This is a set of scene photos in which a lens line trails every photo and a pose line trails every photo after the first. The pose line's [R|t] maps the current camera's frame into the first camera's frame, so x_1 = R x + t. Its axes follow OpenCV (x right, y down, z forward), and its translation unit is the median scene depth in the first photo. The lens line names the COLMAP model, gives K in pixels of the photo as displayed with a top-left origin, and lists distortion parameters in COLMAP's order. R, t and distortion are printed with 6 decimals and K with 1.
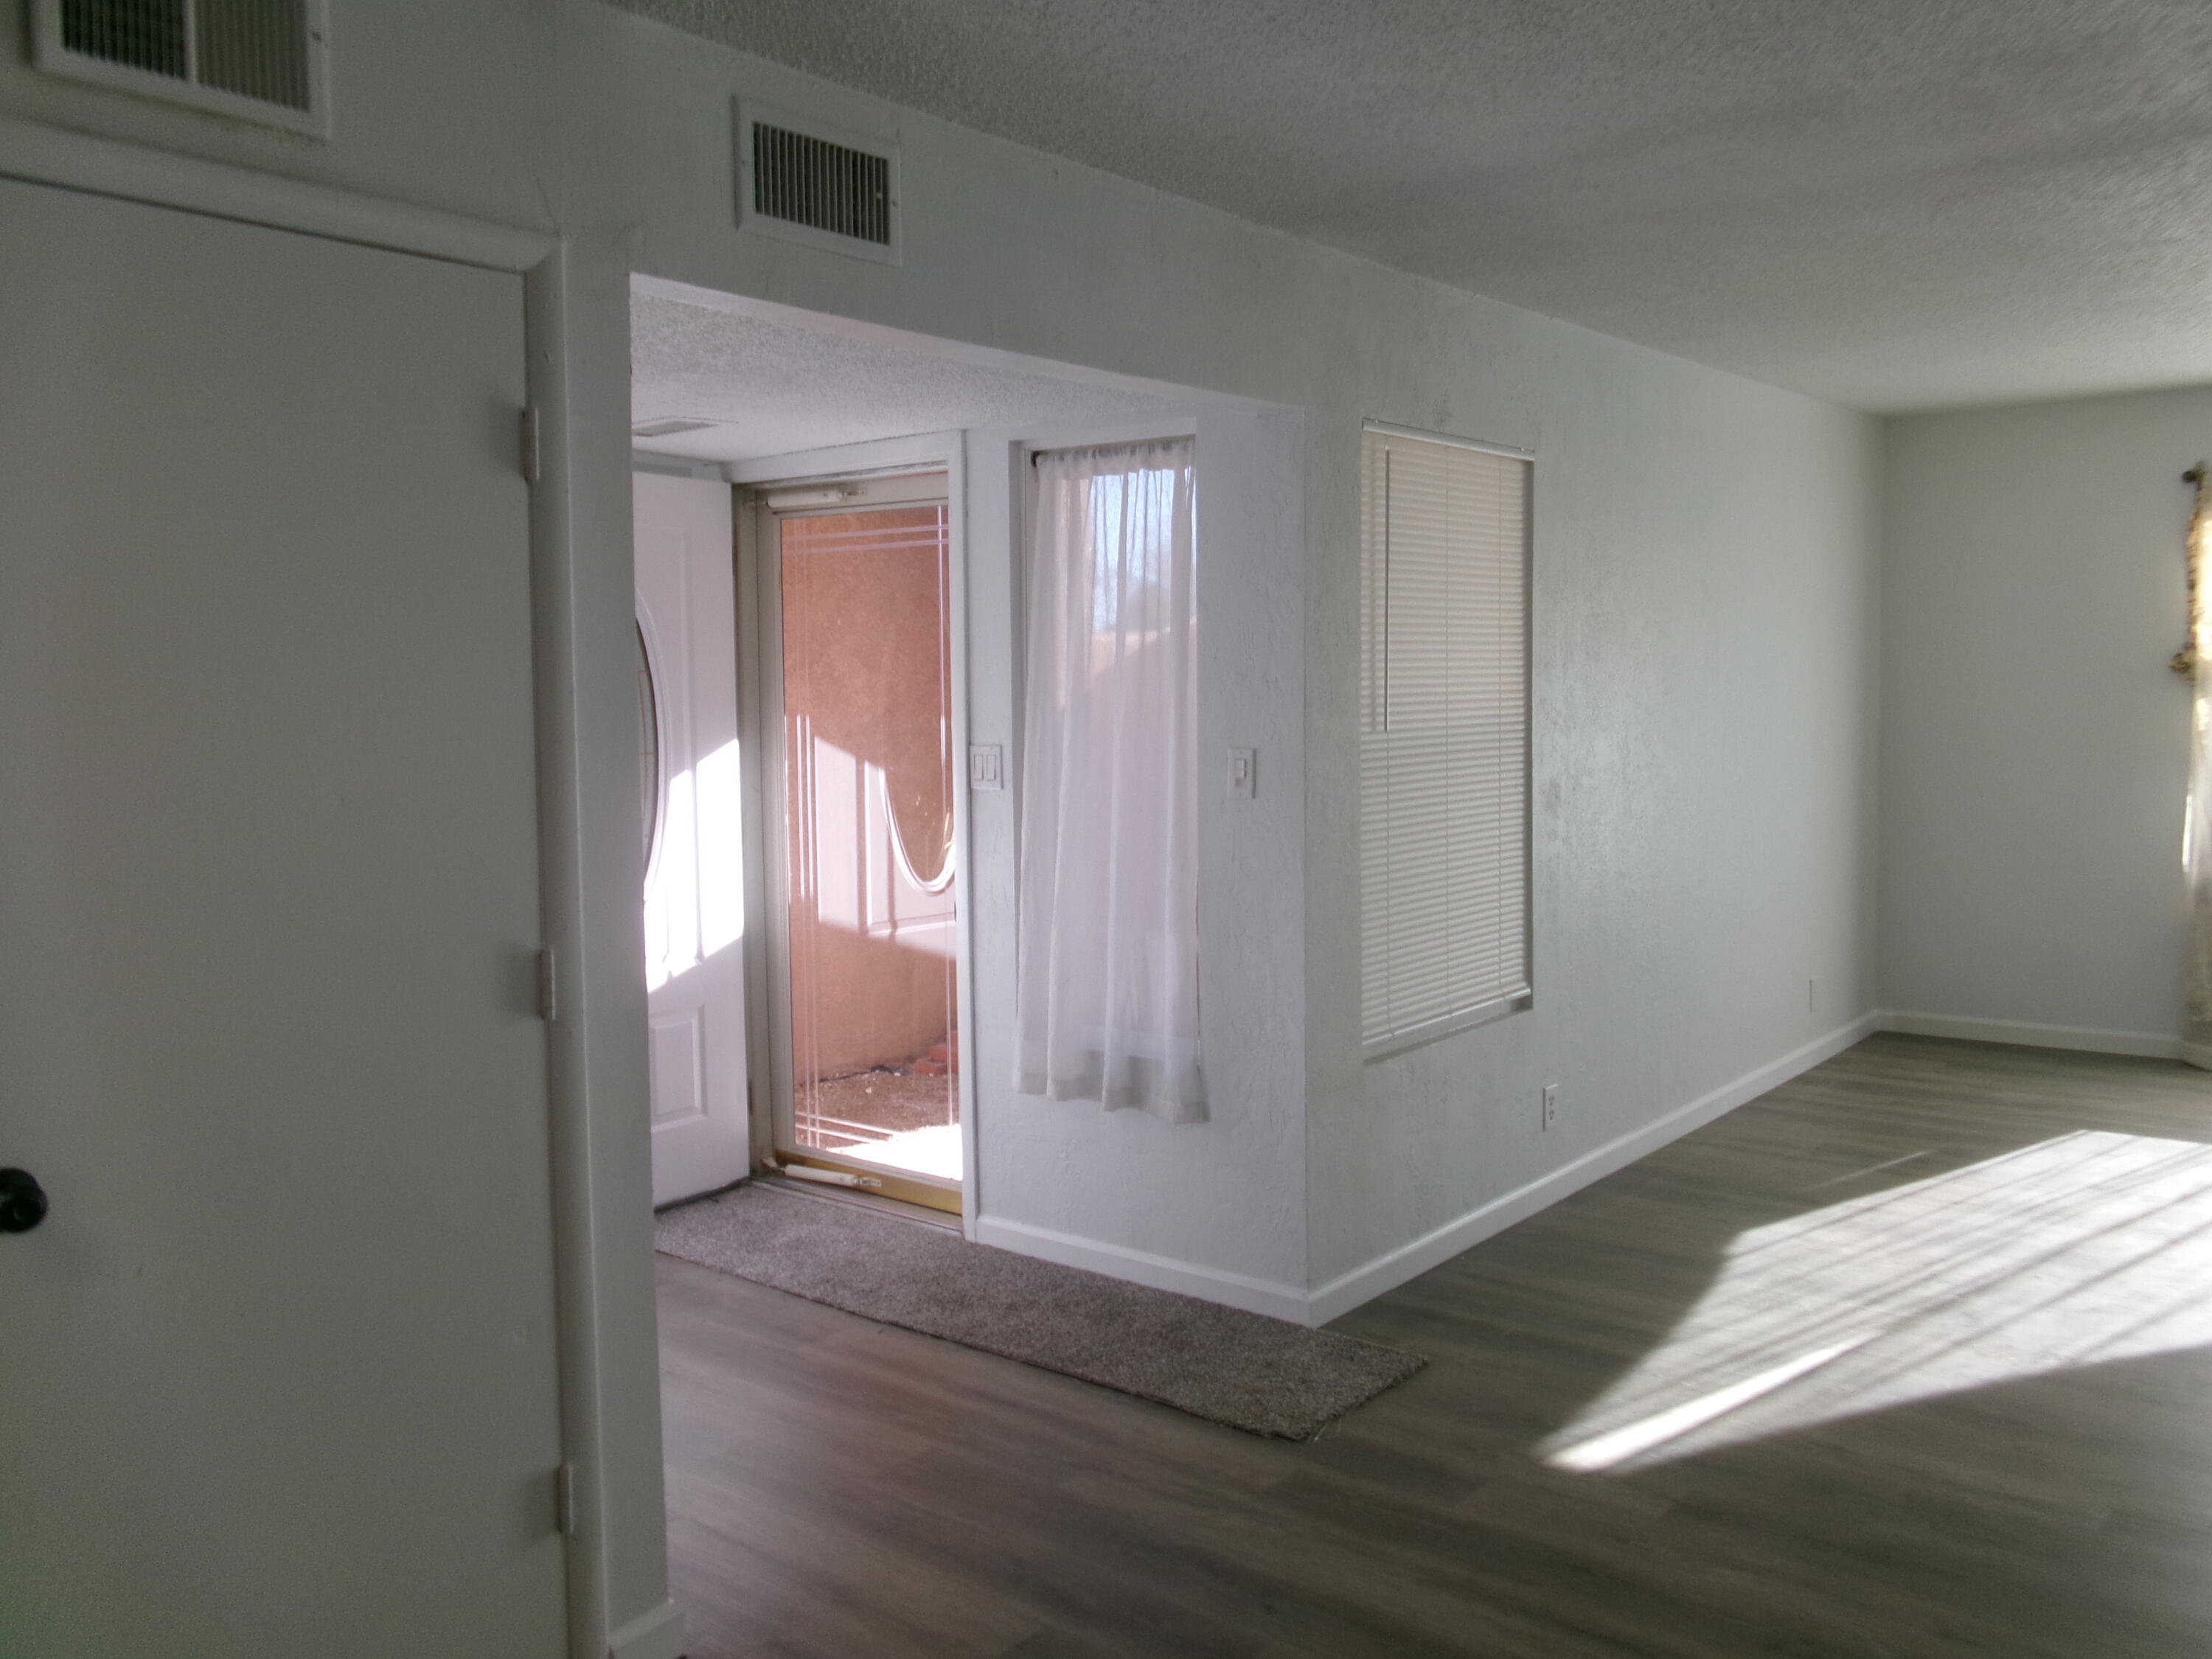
lens RADIAL K [[1851.2, 0, 1086.1], [0, 1851.2, 839.4], [0, 0, 1]] dist [0.007467, 0.018537]
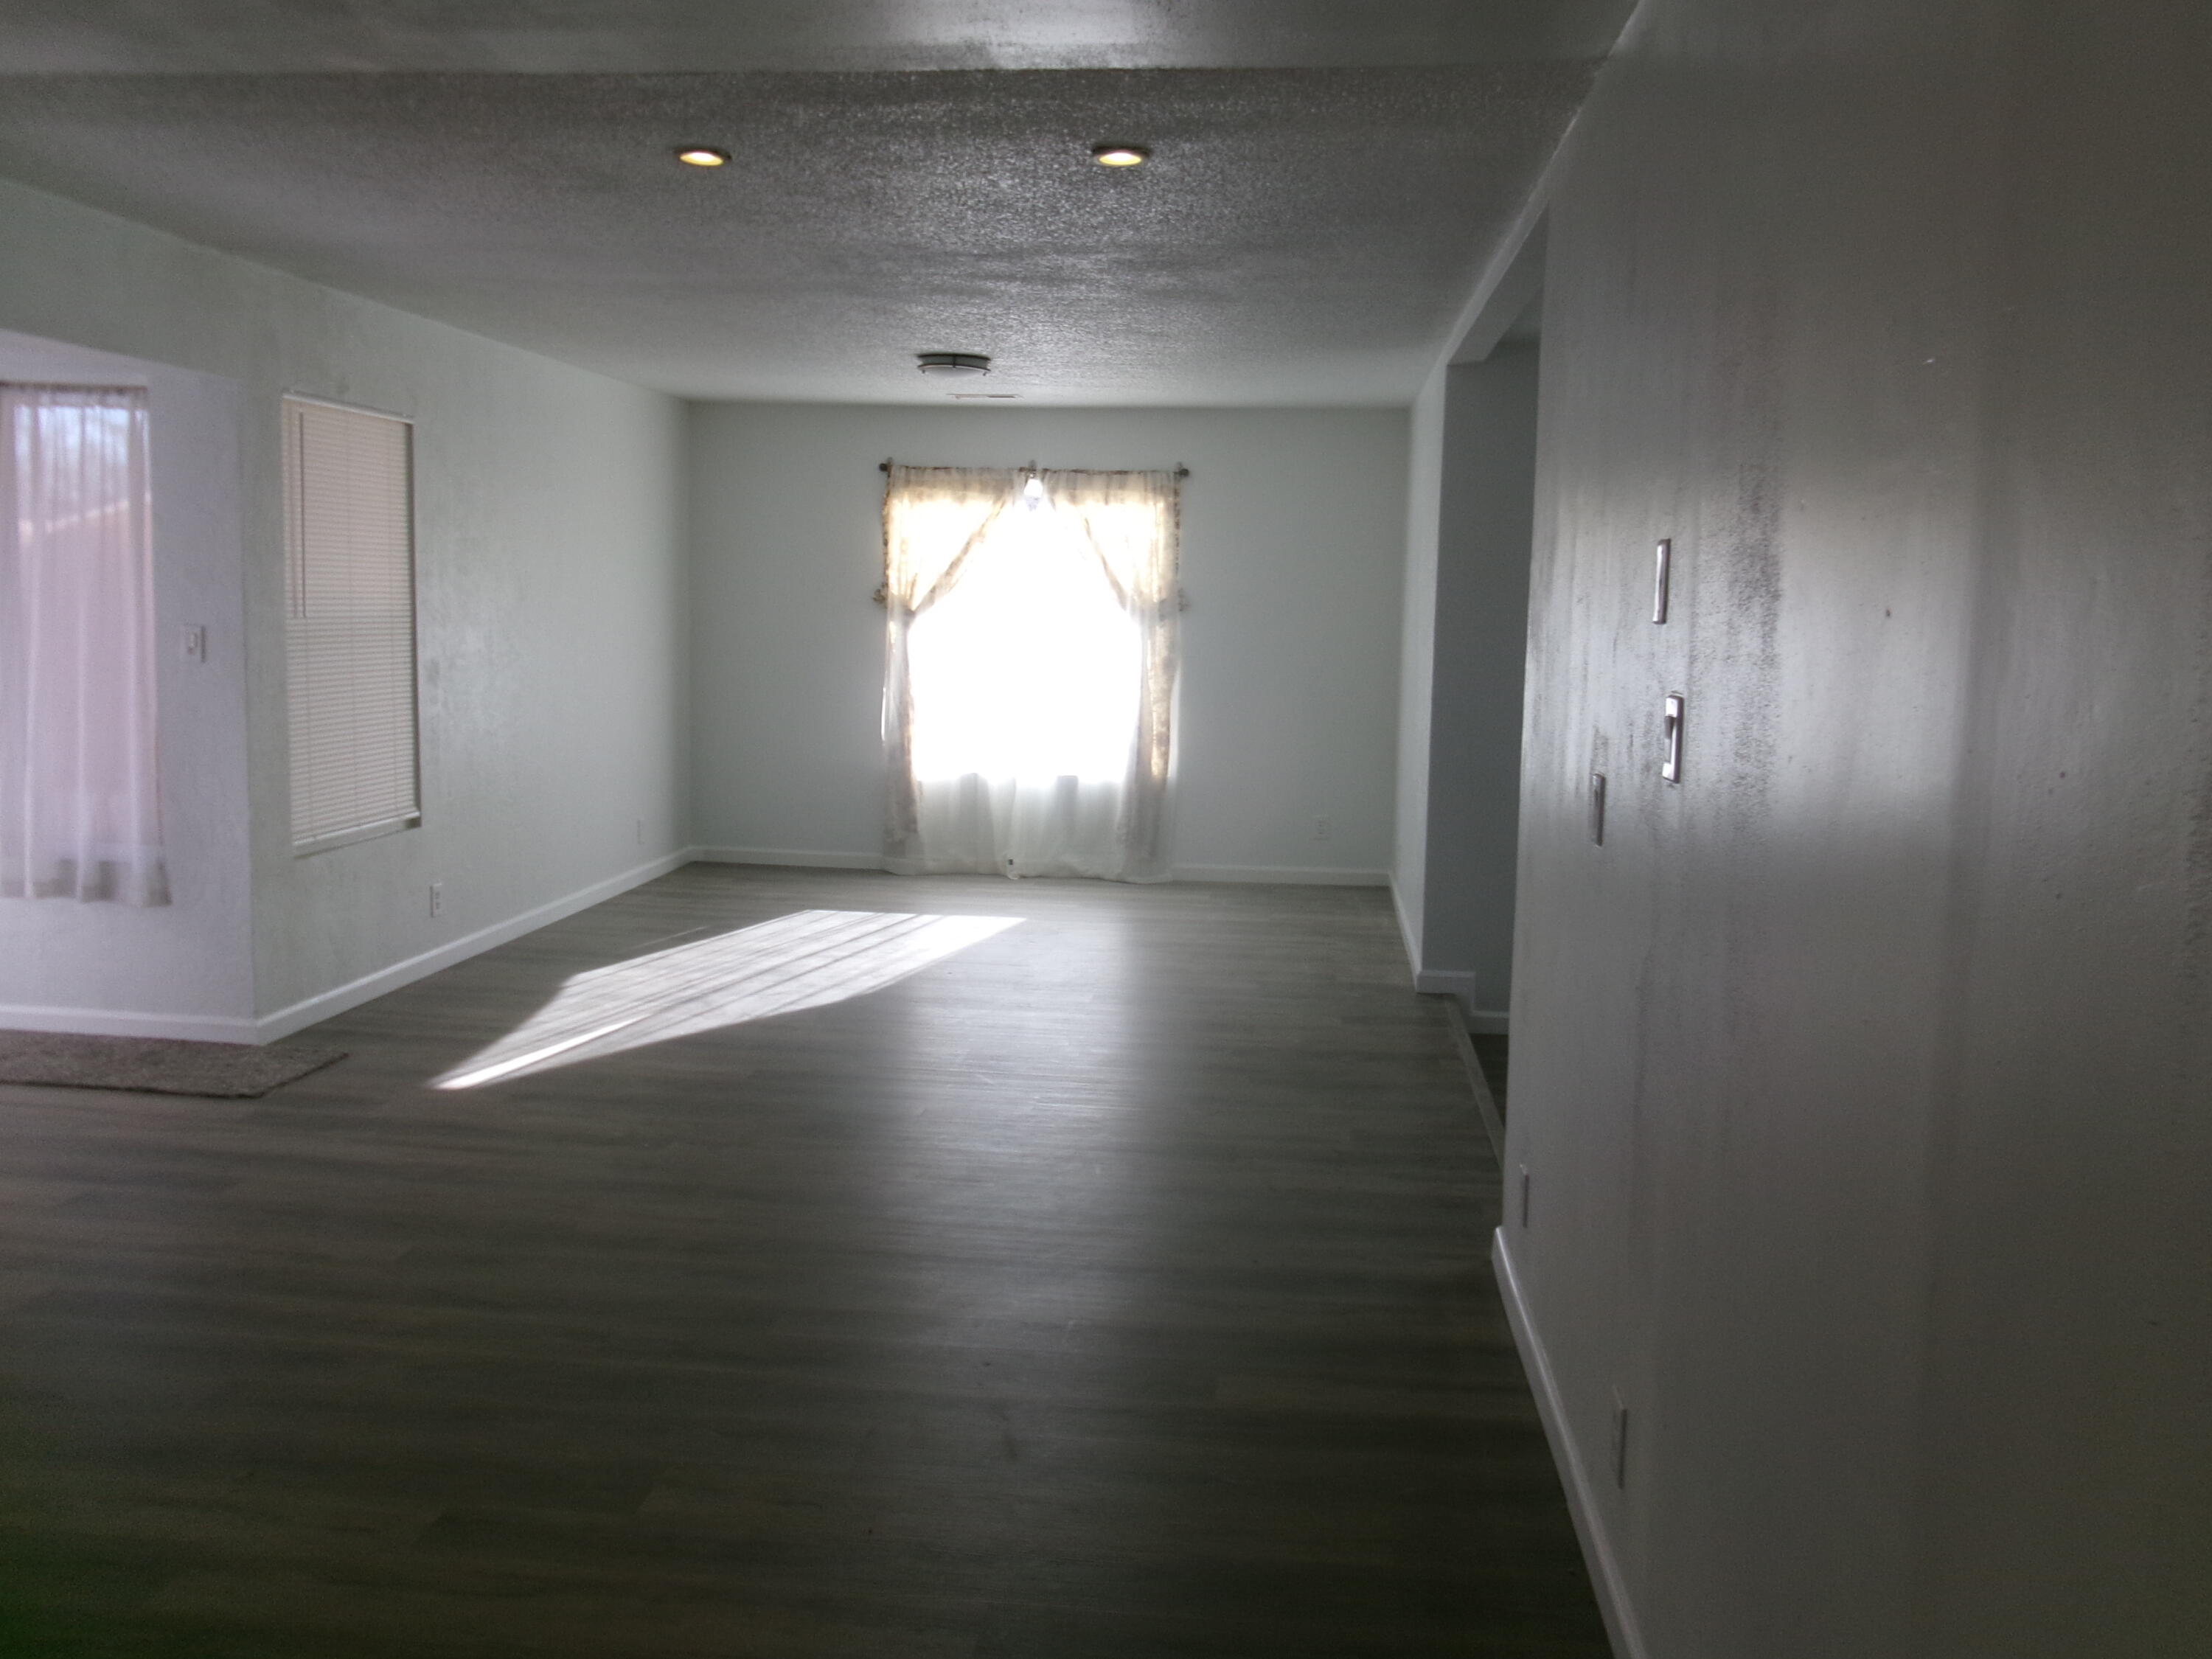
lens RADIAL K [[1851.2, 0, 1064.5], [0, 1851.2, 857.5], [0, 0, 1]] dist [0.007467, 0.018537]
pose [[0.846972, -0.030790, 0.530745, -0.095558], [0.001016, 0.998413, 0.056298, 0.041939], [-0.531636, -0.047144, 0.845660, -0.467329]]
